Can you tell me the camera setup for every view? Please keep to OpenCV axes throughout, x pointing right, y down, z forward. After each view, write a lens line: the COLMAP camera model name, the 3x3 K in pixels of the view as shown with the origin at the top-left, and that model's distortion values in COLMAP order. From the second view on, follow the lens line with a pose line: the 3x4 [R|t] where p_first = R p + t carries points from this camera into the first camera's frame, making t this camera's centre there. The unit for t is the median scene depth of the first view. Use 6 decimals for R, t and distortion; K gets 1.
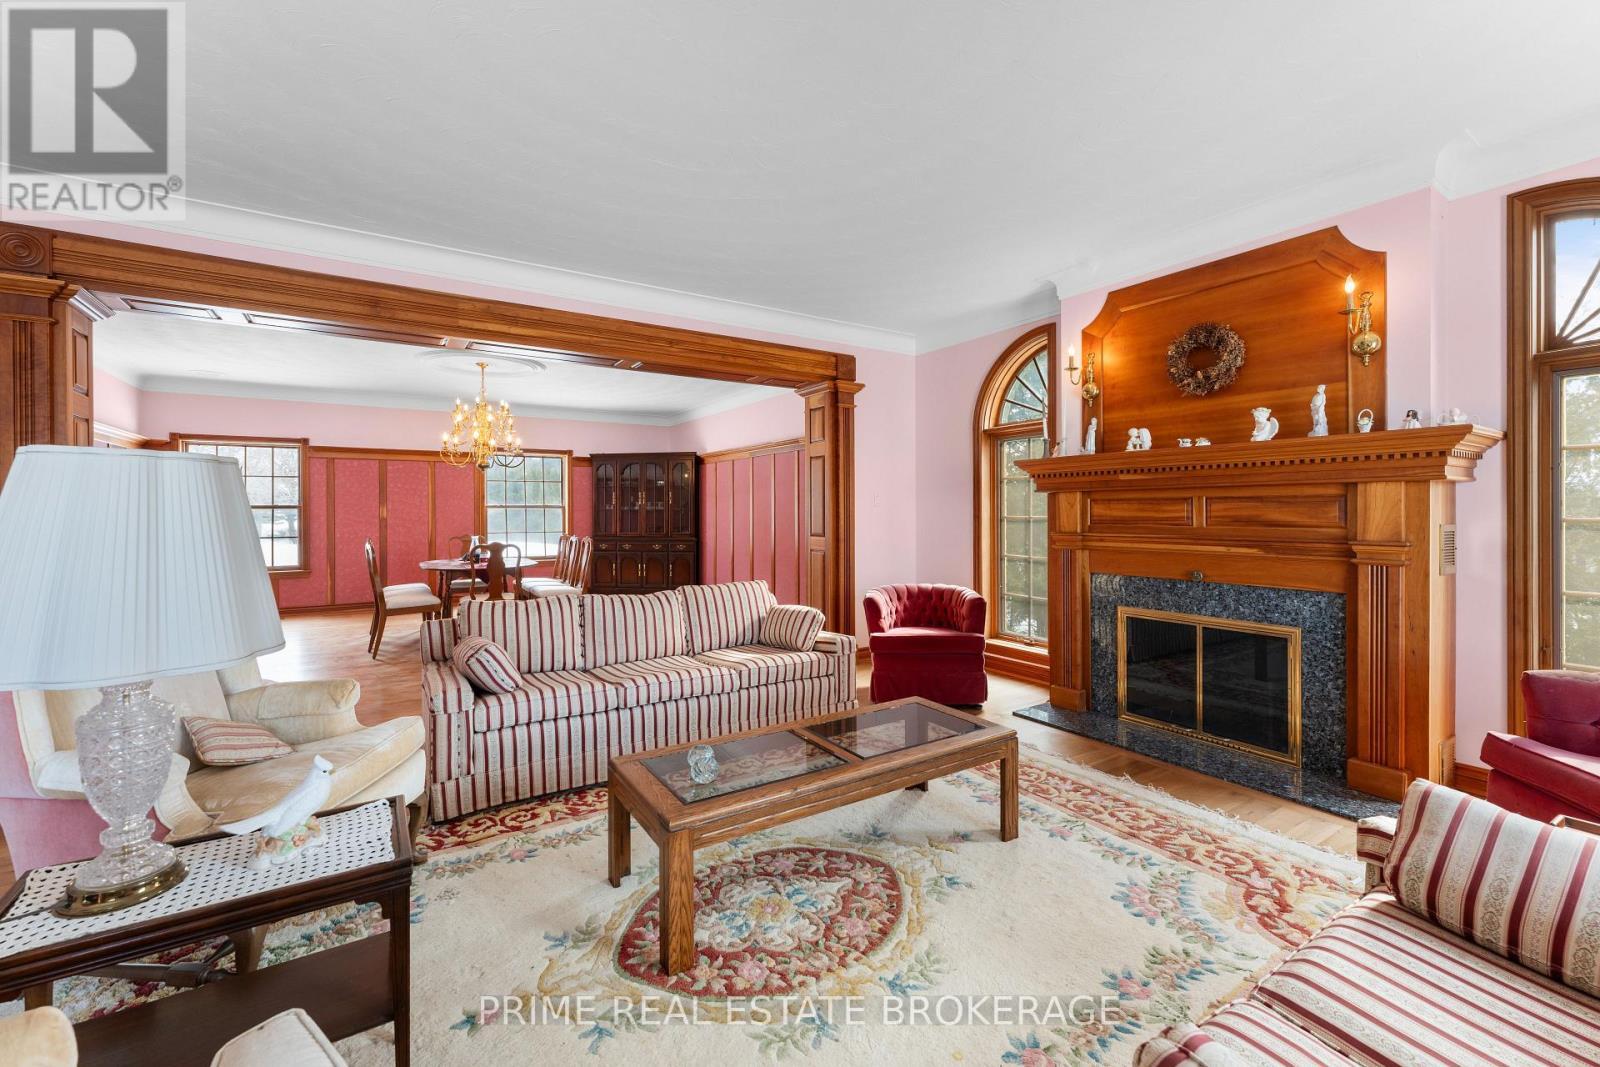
lens RADIAL K [[657.1, 0, 807.6], [0, 657.1, 518.4], [0, 0, 1]] dist [-0.001770, -0.000581]
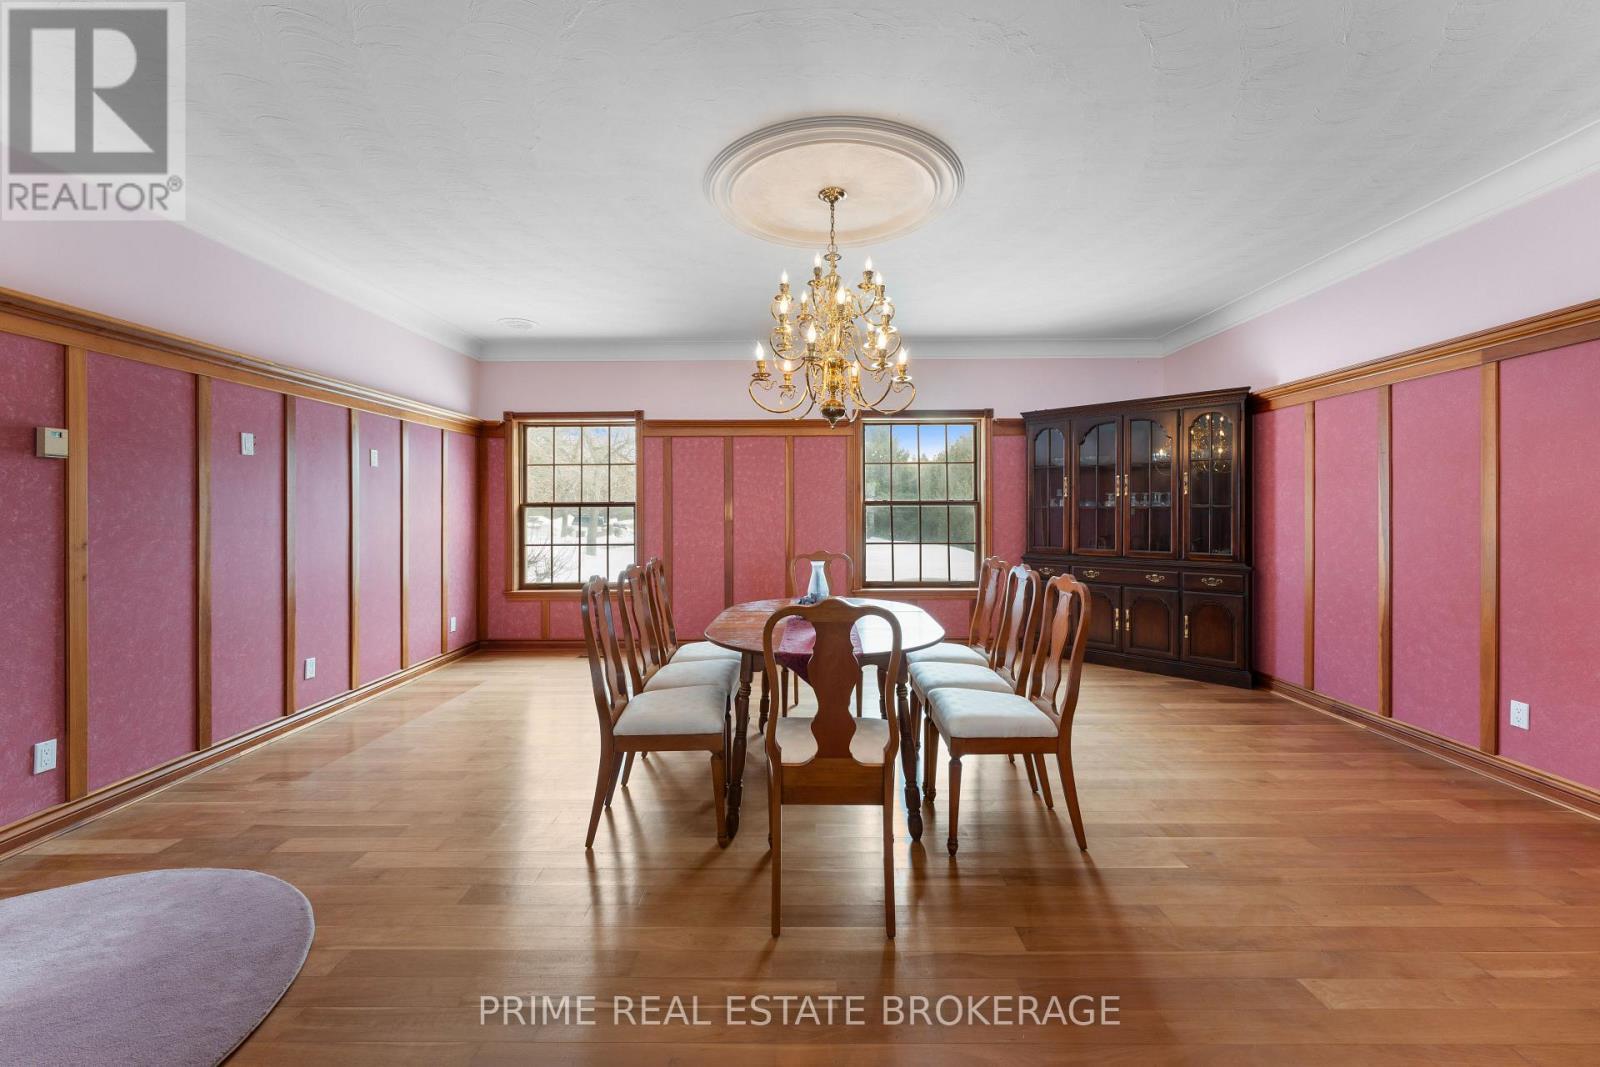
lens RADIAL K [[773.5, 0, 796.9], [0, 773.5, 520.7], [0, 0, 1]] dist [-0.005091, 0.001473]
pose [[0.843348, 0.006579, -0.537327, -0.144783], [-0.005321, 0.999978, 0.003891, -0.003178], [0.537341, -0.000423, 0.843365, 0.344733]]
